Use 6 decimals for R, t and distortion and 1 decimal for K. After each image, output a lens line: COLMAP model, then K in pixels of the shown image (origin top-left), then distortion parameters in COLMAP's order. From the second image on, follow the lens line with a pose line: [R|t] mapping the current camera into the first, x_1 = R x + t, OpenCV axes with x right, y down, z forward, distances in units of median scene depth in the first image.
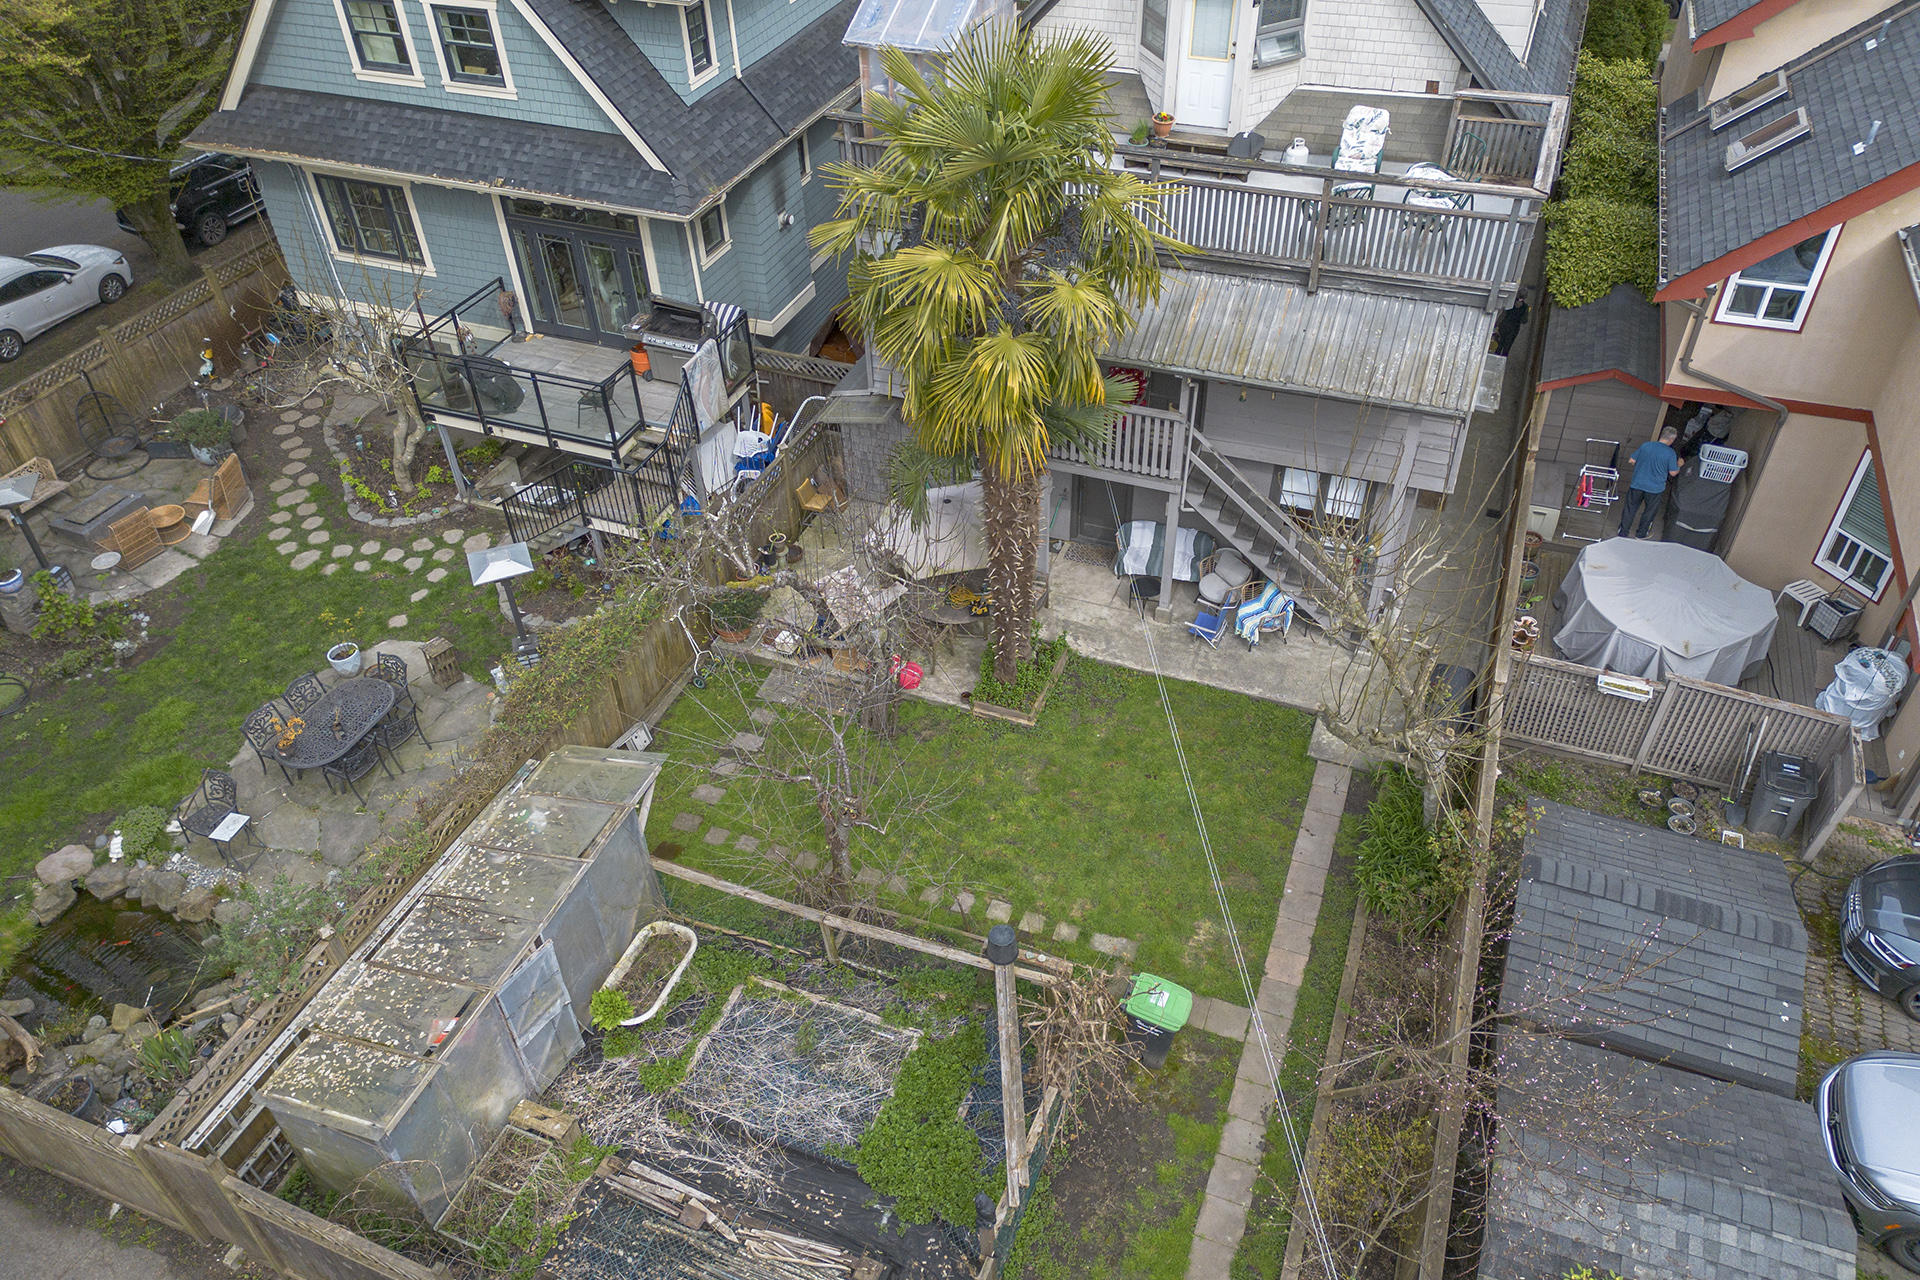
lens RADIAL K [[1357.5, 0, 959.2], [0, 1357.5, 646.1], [0, 0, 1]] dist [0.076475, -0.073675]
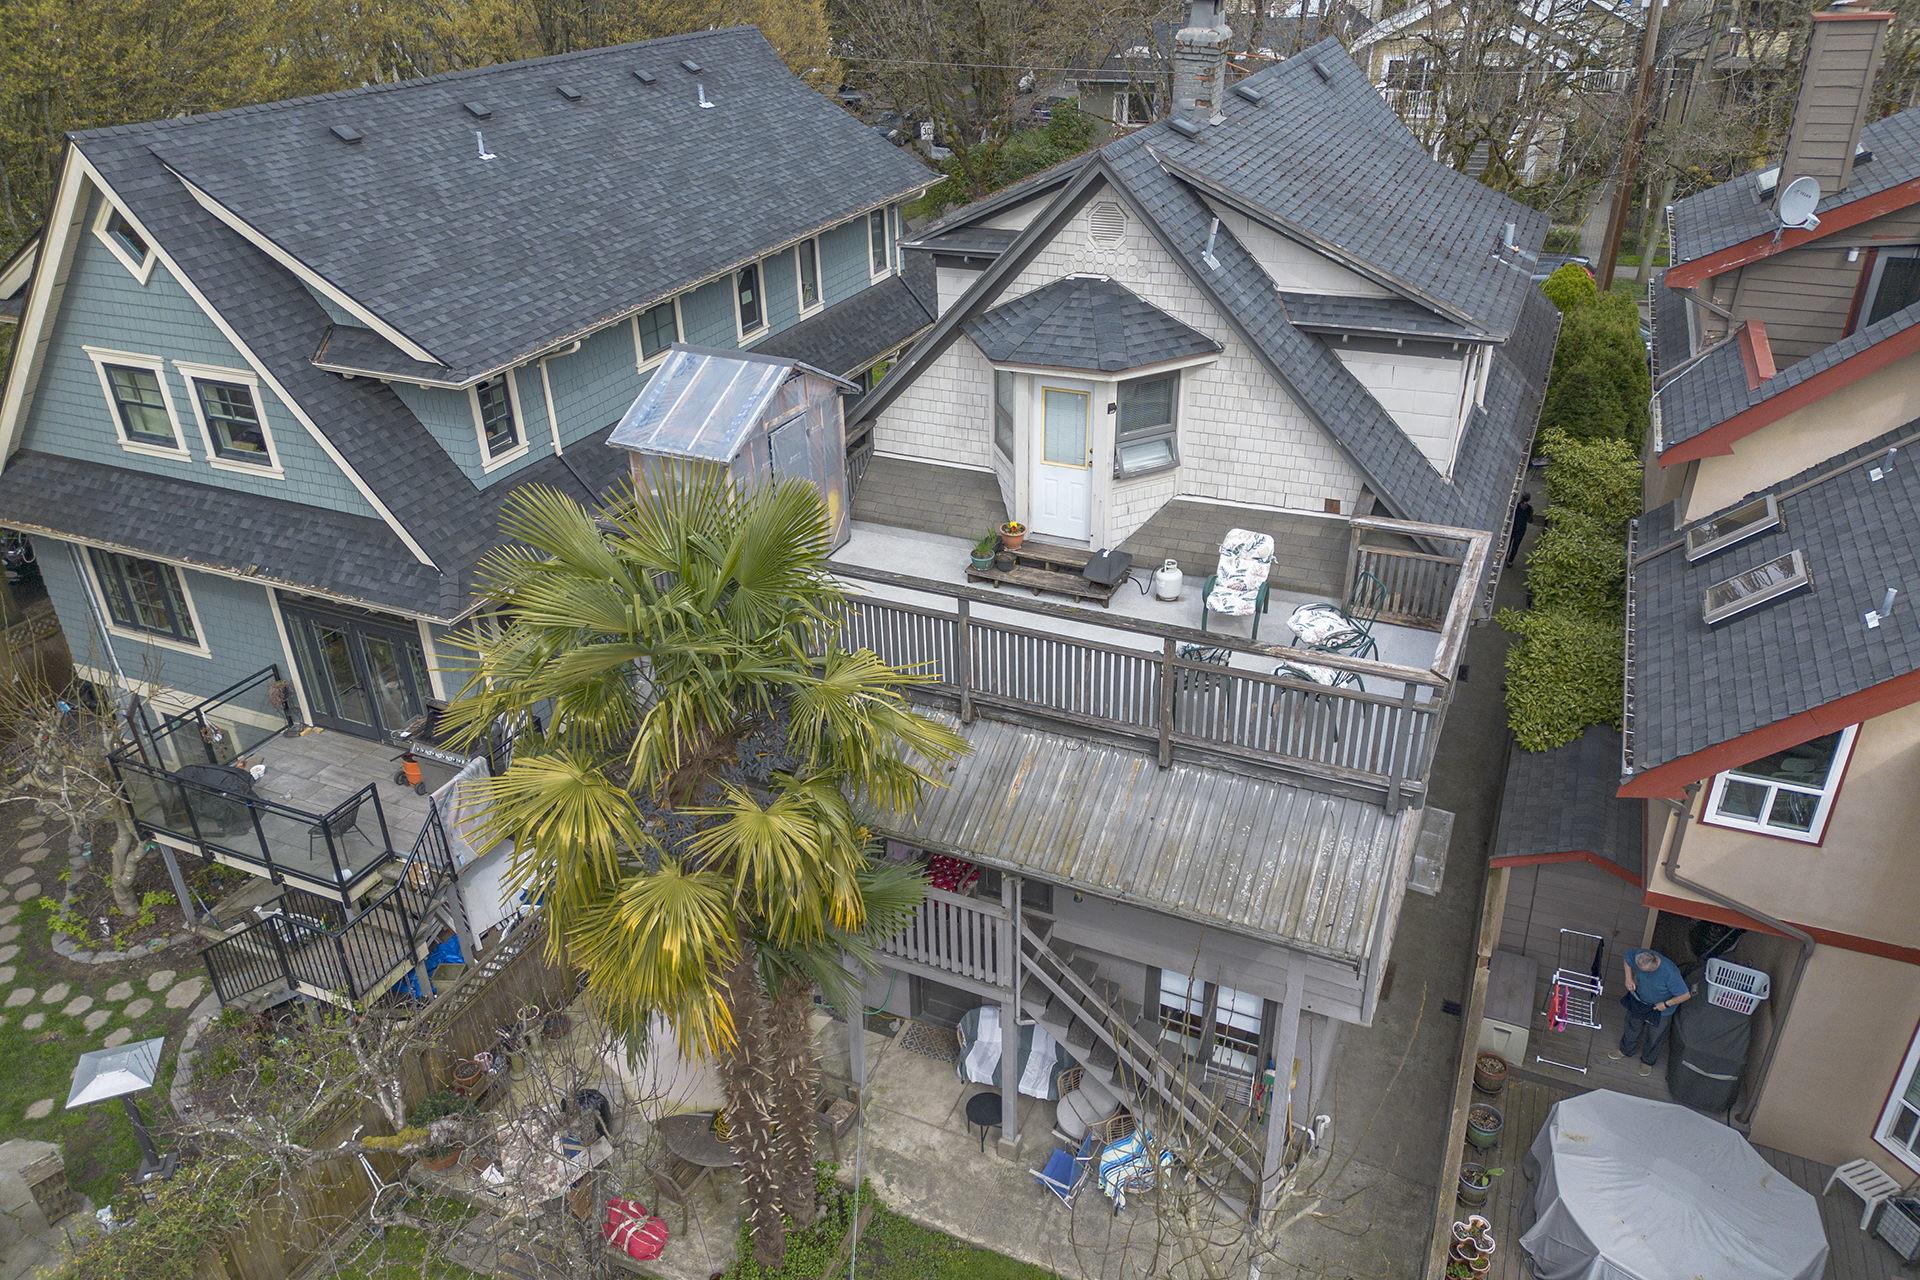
lens RADIAL K [[1357.5, 0, 959.6], [0, 1357.5, 639.5], [0, 0, 1]] dist [0.076475, -0.073675]
pose [[0.998842, 0.027788, -0.039277, 0.154552], [-0.035177, 0.978721, -0.202159, -0.154303], [0.032823, 0.203307, 0.978565, 0.209778]]
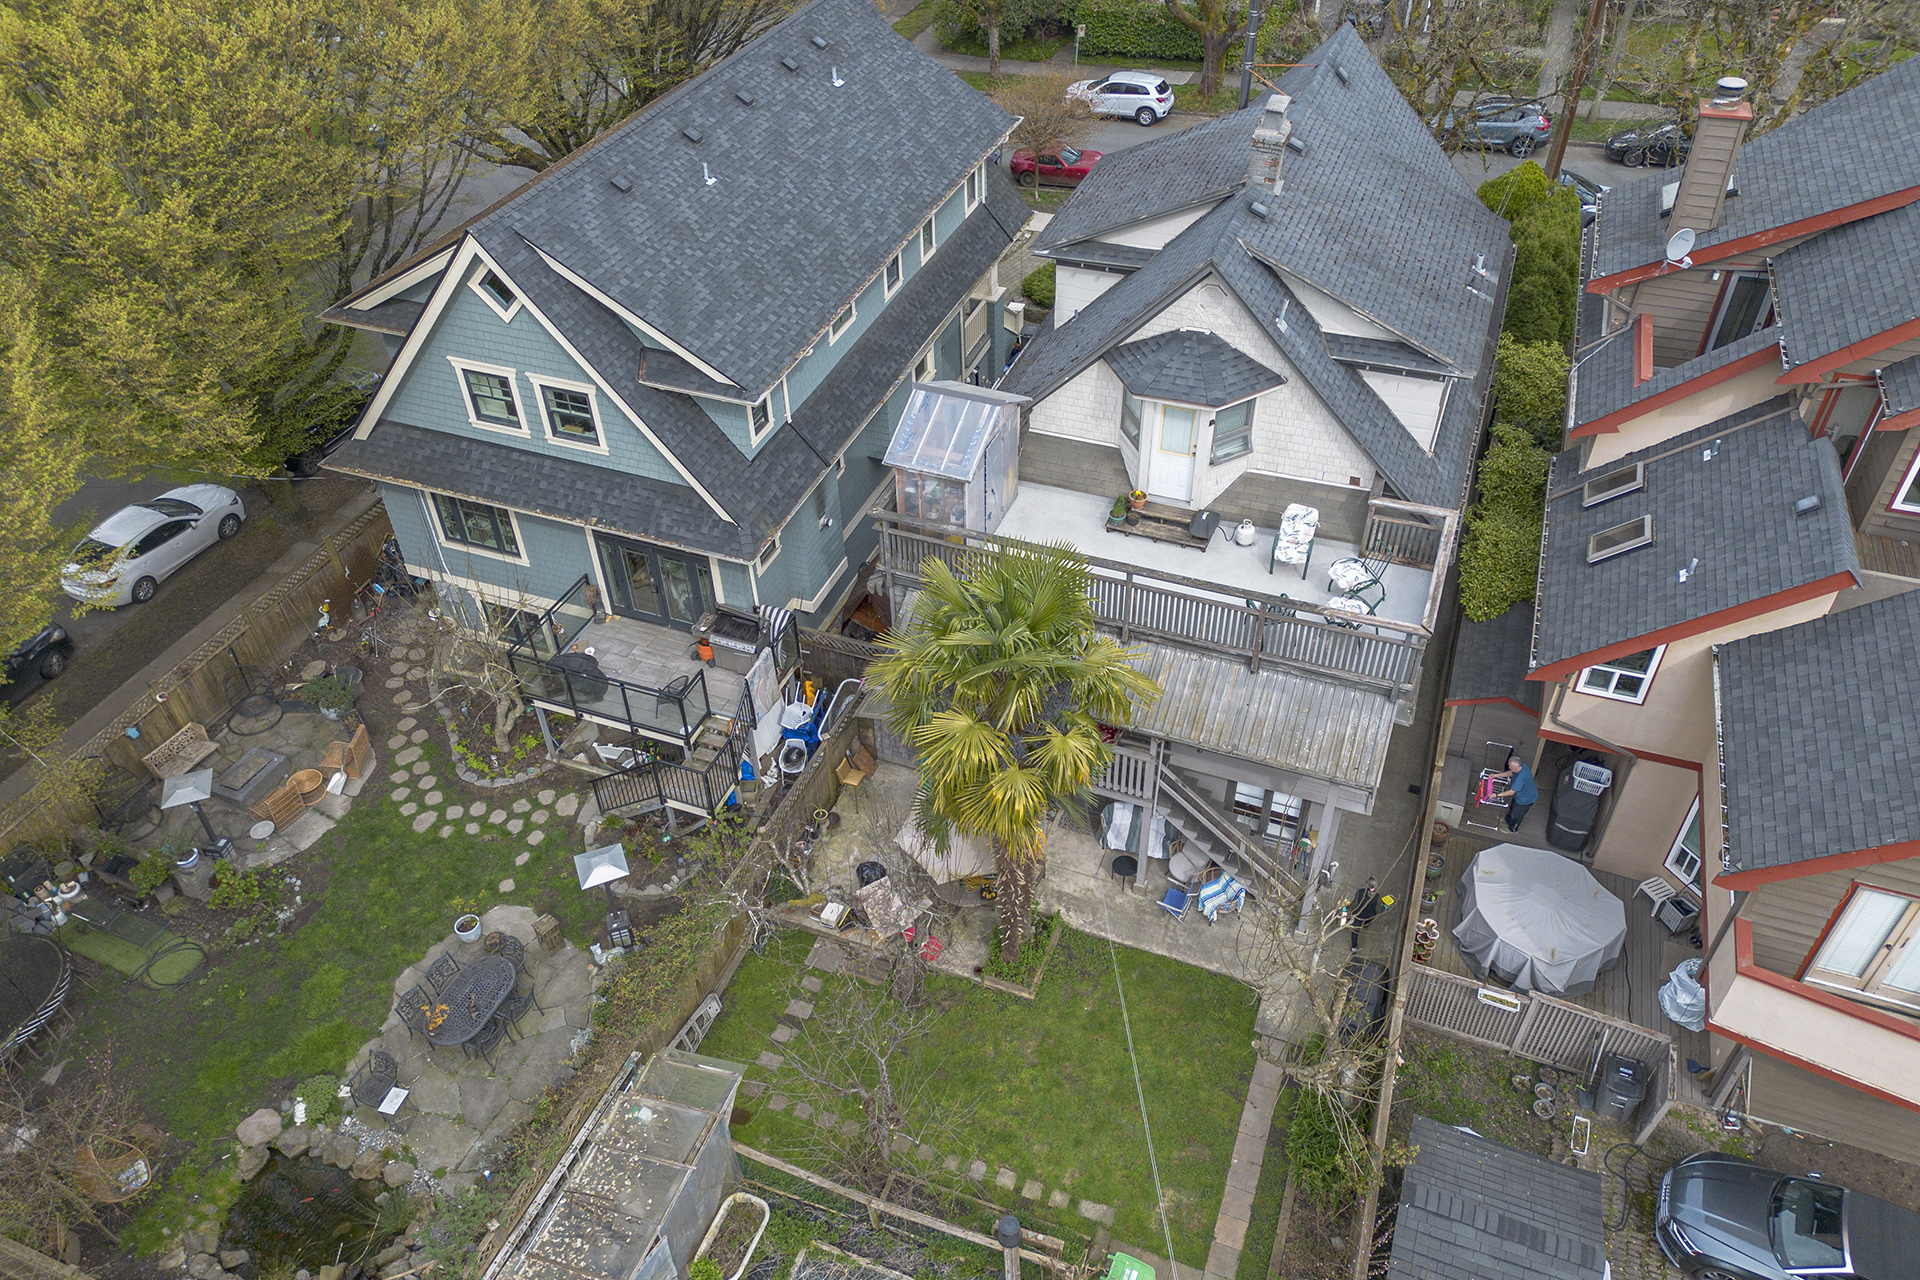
lens RADIAL K [[1357.5, 0, 960.7], [0, 1357.5, 645.3], [0, 0, 1]] dist [0.076475, -0.073675]
pose [[0.999984, 0.003008, 0.004691, -0.017389], [-0.003021, 0.999992, 0.002796, -0.259328], [-0.004683, -0.002810, 0.999985, -0.230487]]
